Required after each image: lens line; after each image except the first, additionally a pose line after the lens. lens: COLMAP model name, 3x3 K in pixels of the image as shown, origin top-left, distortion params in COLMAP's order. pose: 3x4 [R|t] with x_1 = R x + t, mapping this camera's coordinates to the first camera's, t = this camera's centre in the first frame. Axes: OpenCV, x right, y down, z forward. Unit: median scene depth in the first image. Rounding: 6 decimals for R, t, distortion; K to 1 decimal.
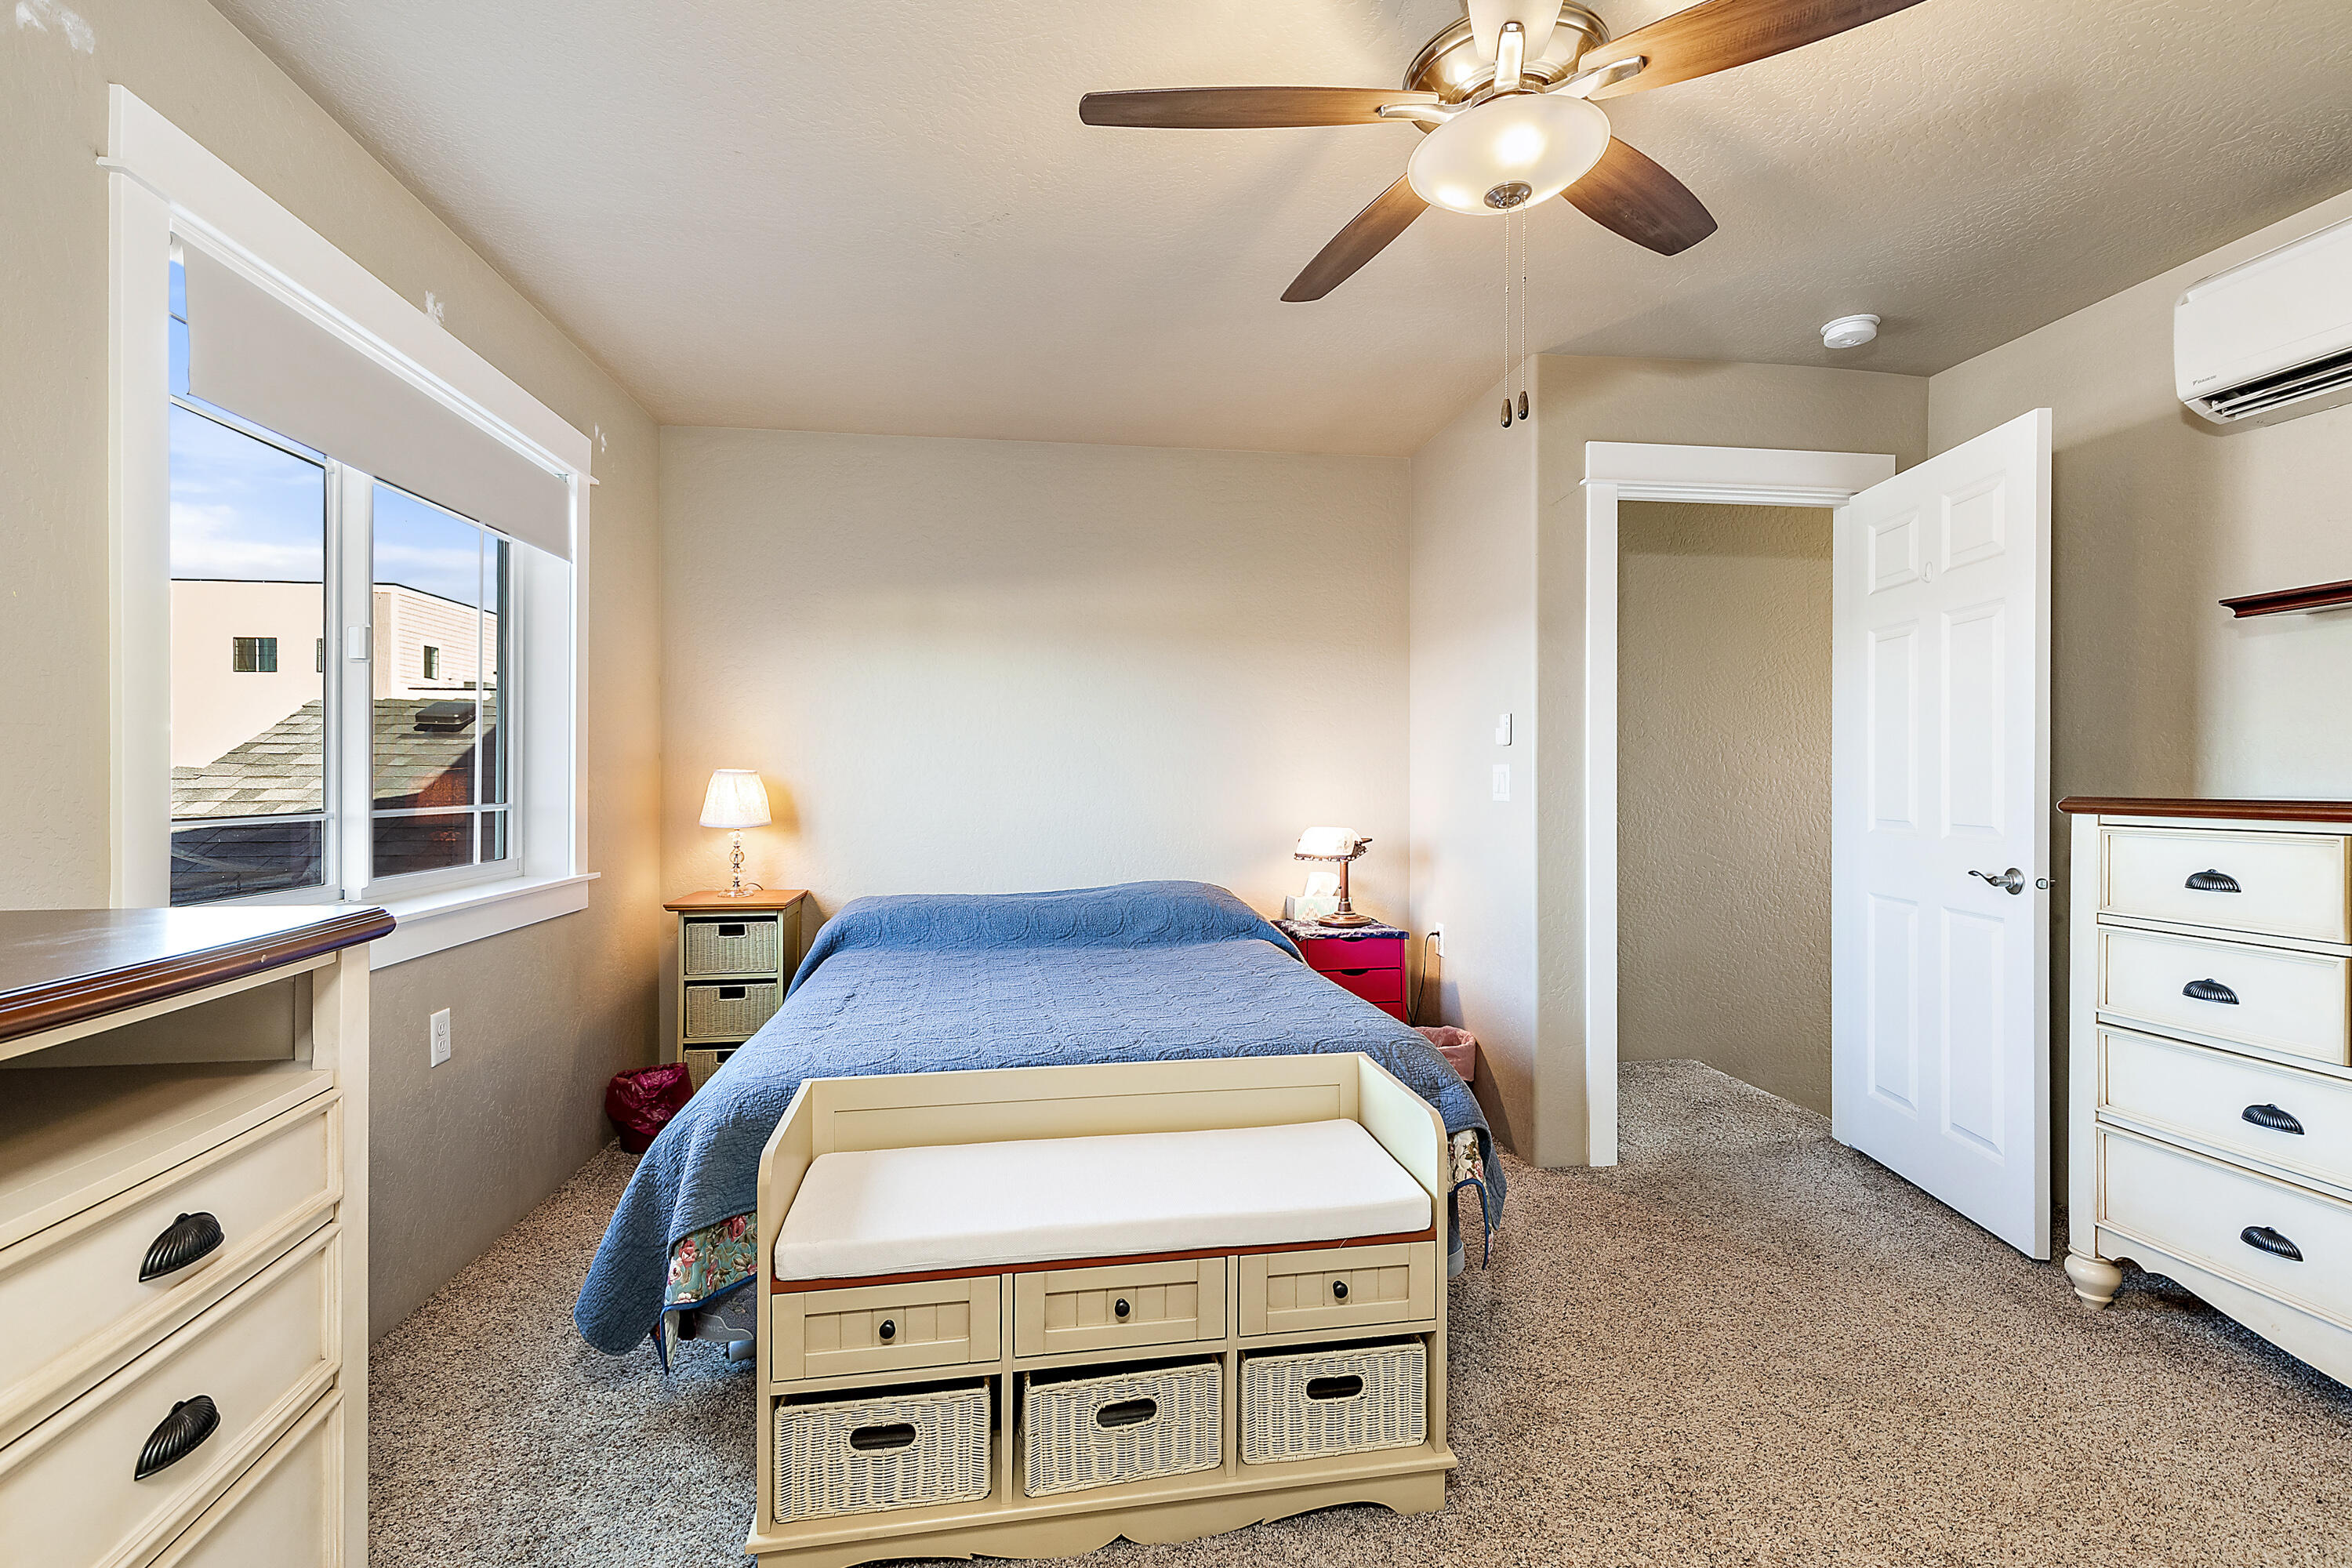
lens RADIAL K [[1050.4, 0, 1229.4], [0, 1050.4, 792.0], [0, 0, 1]] dist [0.003922, -0.000454]
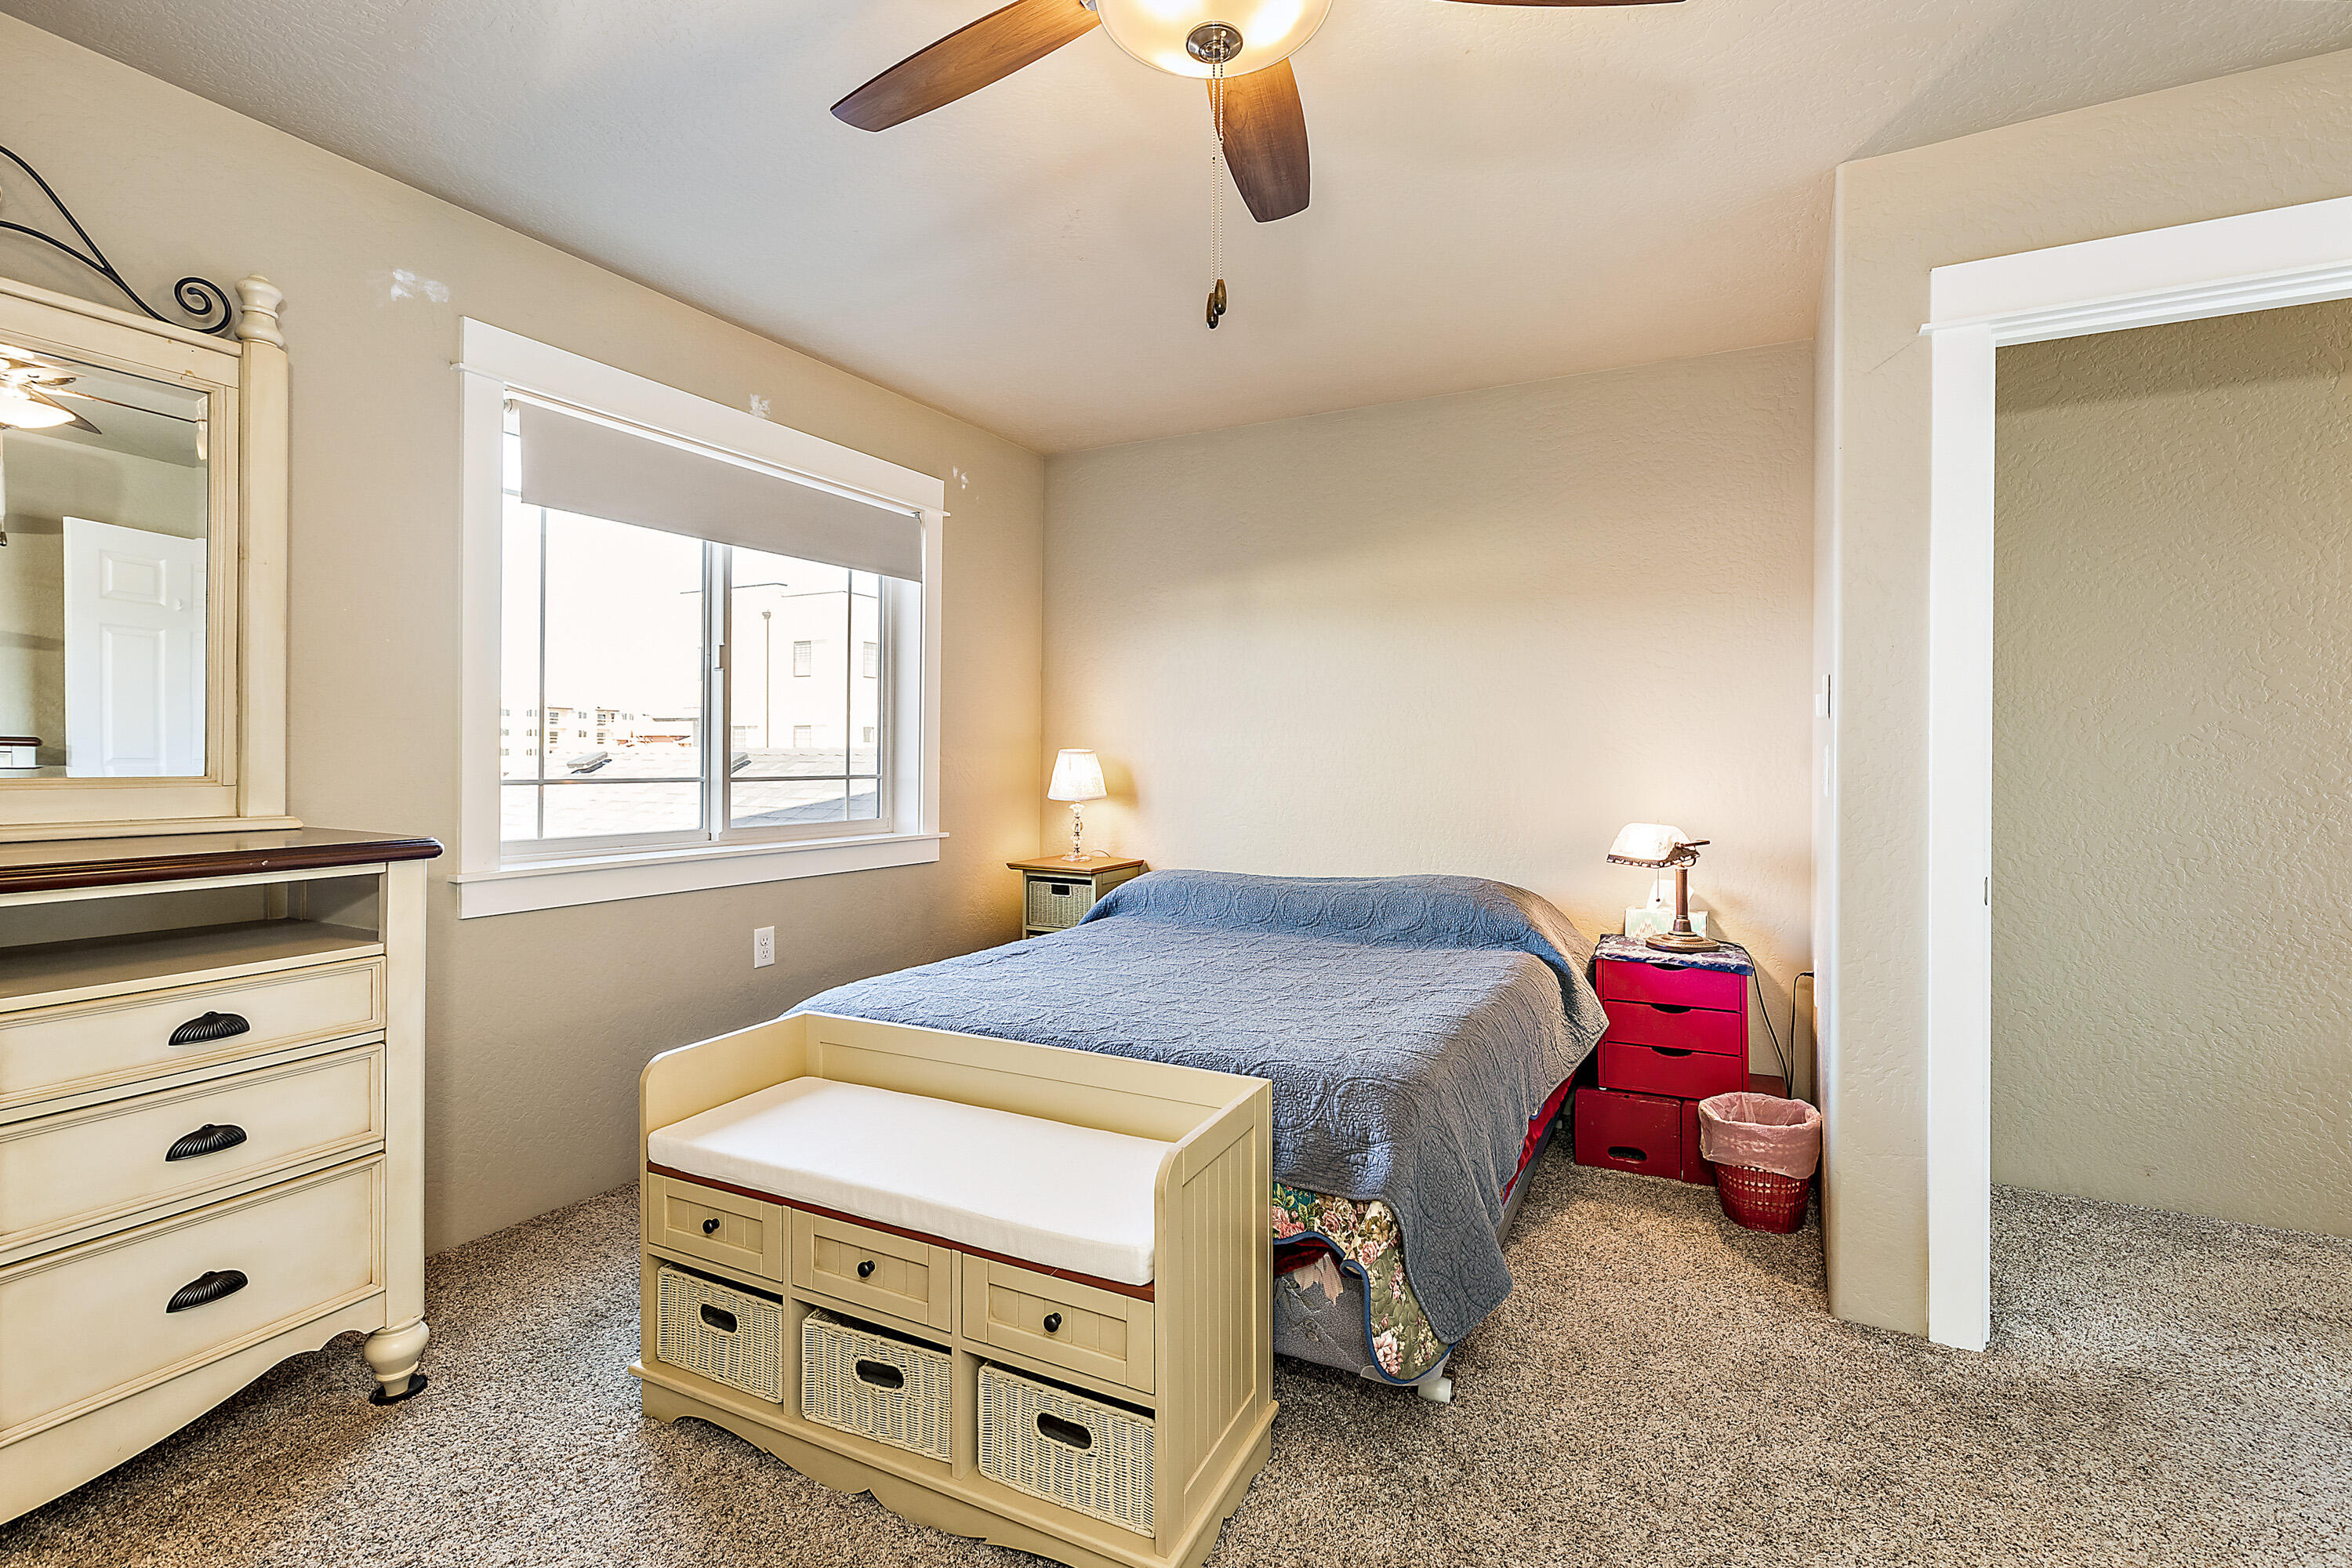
lens RADIAL K [[1075.2, 0, 1191.7], [0, 1075.2, 766.5], [0, 0, 1]] dist [0.002626, -0.000227]
pose [[0.806812, 0.013581, -0.590652, 0.383874], [-0.018781, 0.999820, -0.002664, -0.002442], [0.590510, 0.013242, 0.806922, 0.164038]]
